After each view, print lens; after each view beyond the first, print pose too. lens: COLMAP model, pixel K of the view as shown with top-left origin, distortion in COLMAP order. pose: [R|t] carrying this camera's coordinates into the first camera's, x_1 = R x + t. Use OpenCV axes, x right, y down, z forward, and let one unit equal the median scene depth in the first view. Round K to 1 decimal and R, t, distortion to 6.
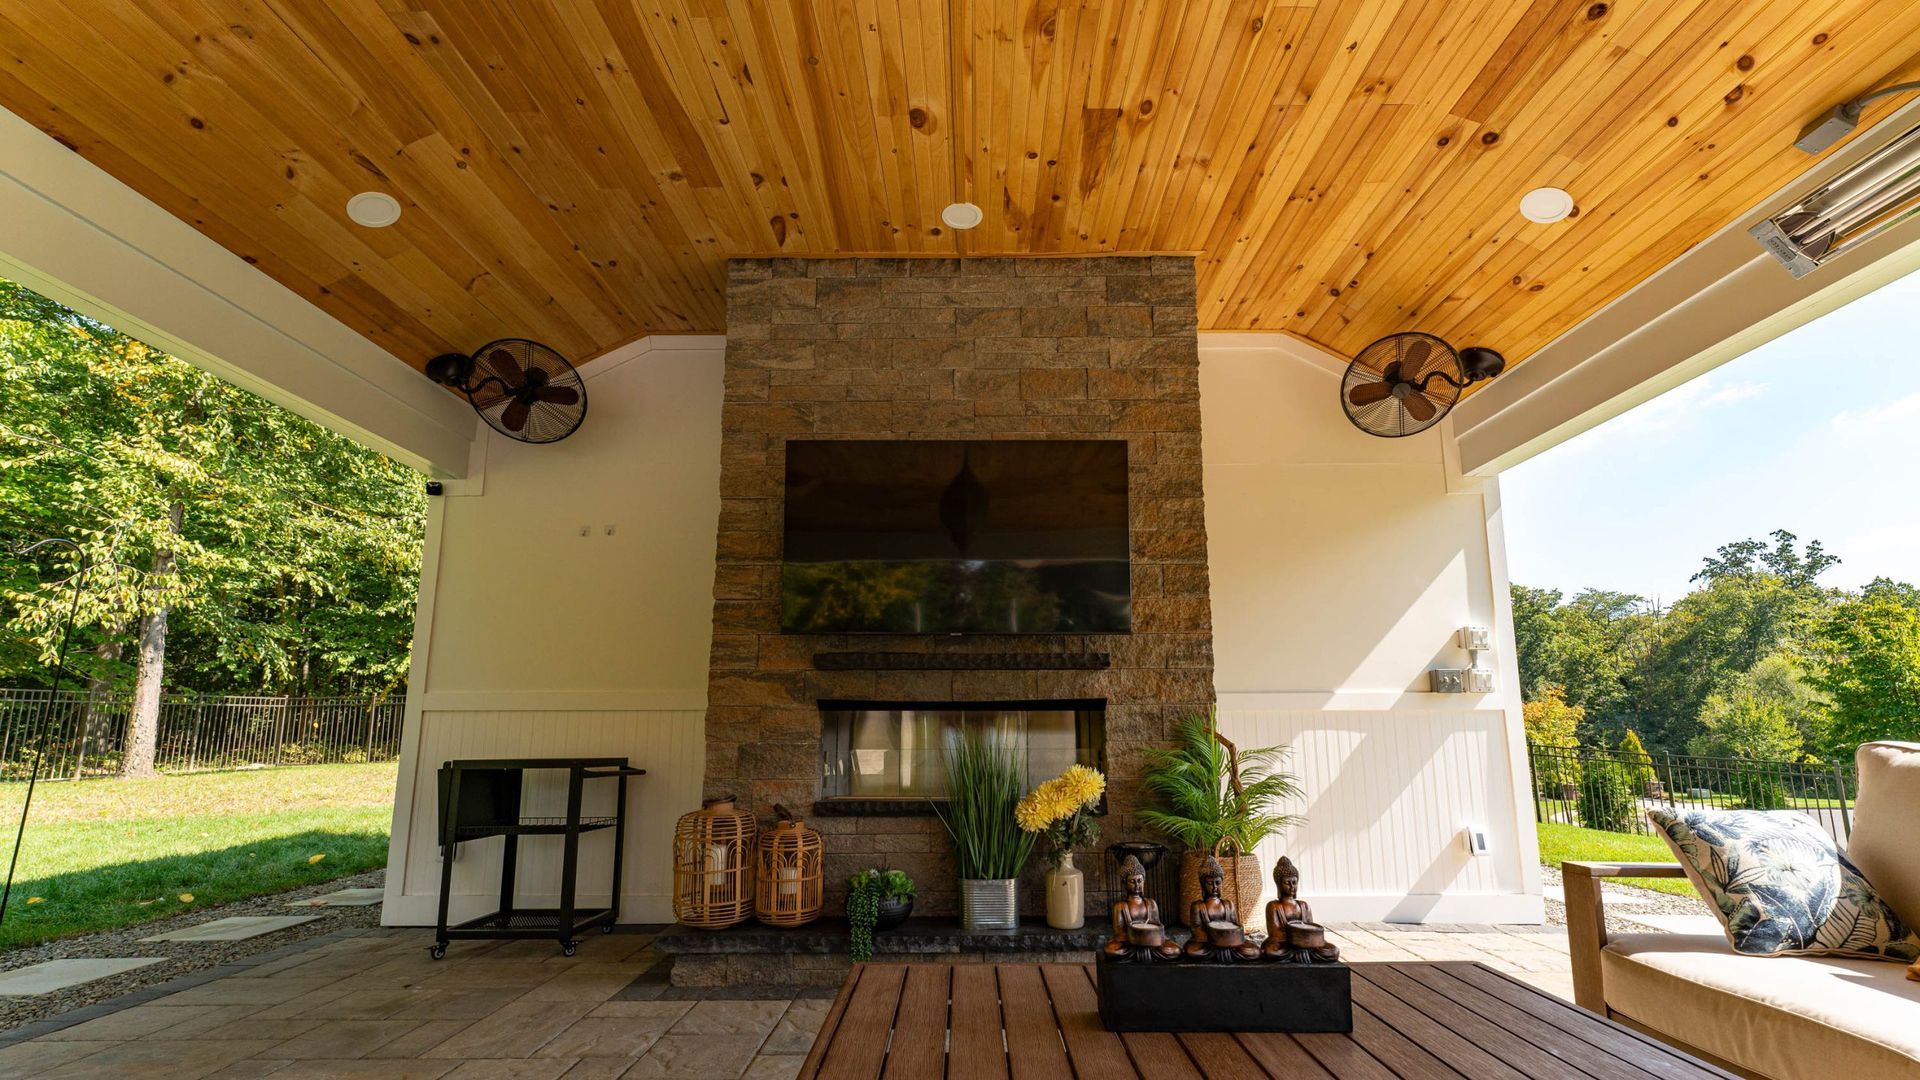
lens RADIAL K [[982.1, 0, 960.0], [0, 982.1, 540.0], [0, 0, 1]] dist [-0.002710, -0.000437]
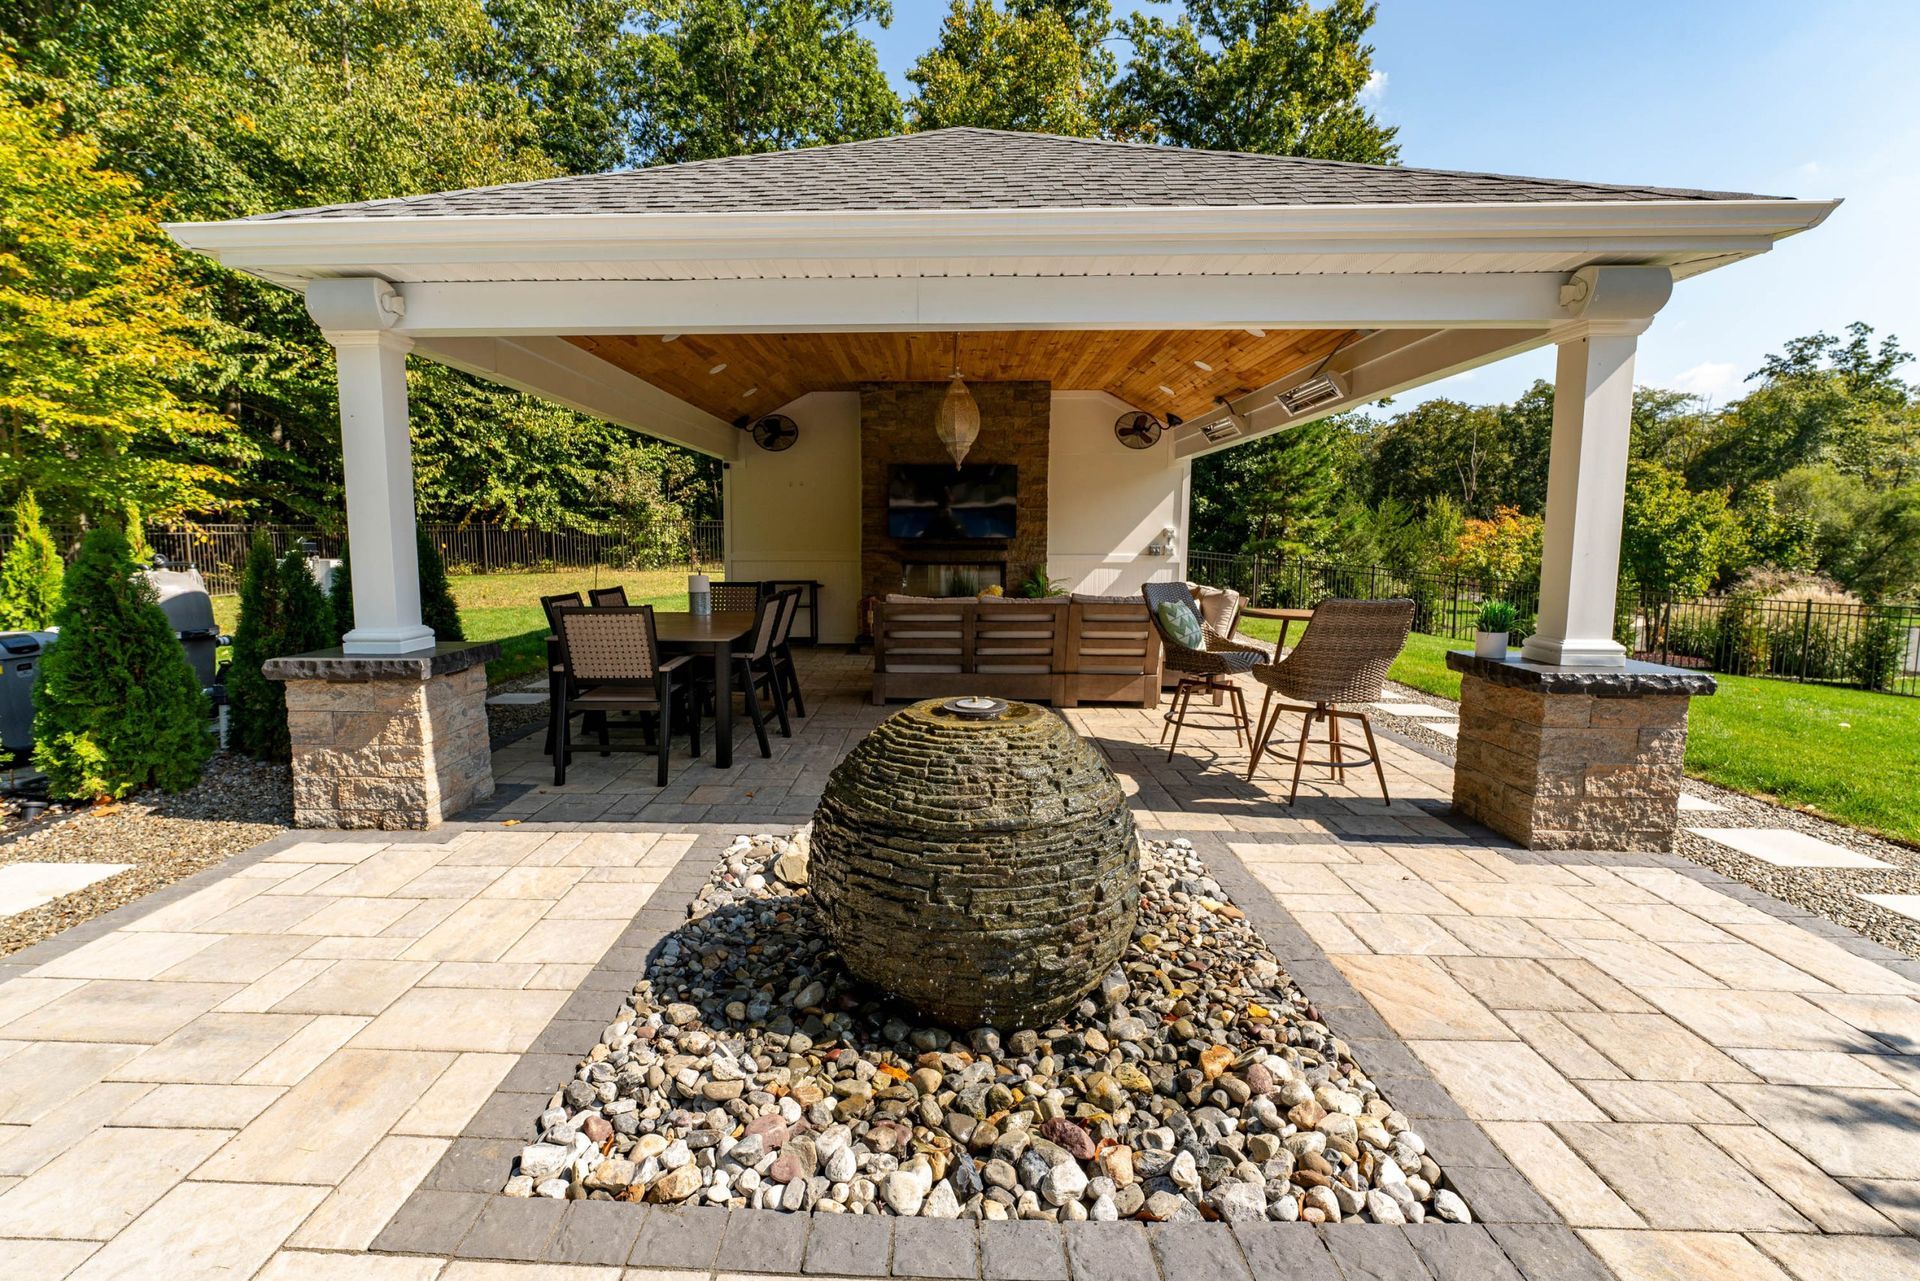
lens RADIAL K [[1084.4, 0, 960.0], [0, 1084.4, 640.5], [0, 0, 1]] dist [0.004347, 0.000622]
pose [[0.999614, 0.004924, 0.027335, -0.051111], [-0.012429, 0.959427, 0.281682, -0.386172], [-0.024839, -0.281913, 0.959119, -1.591488]]
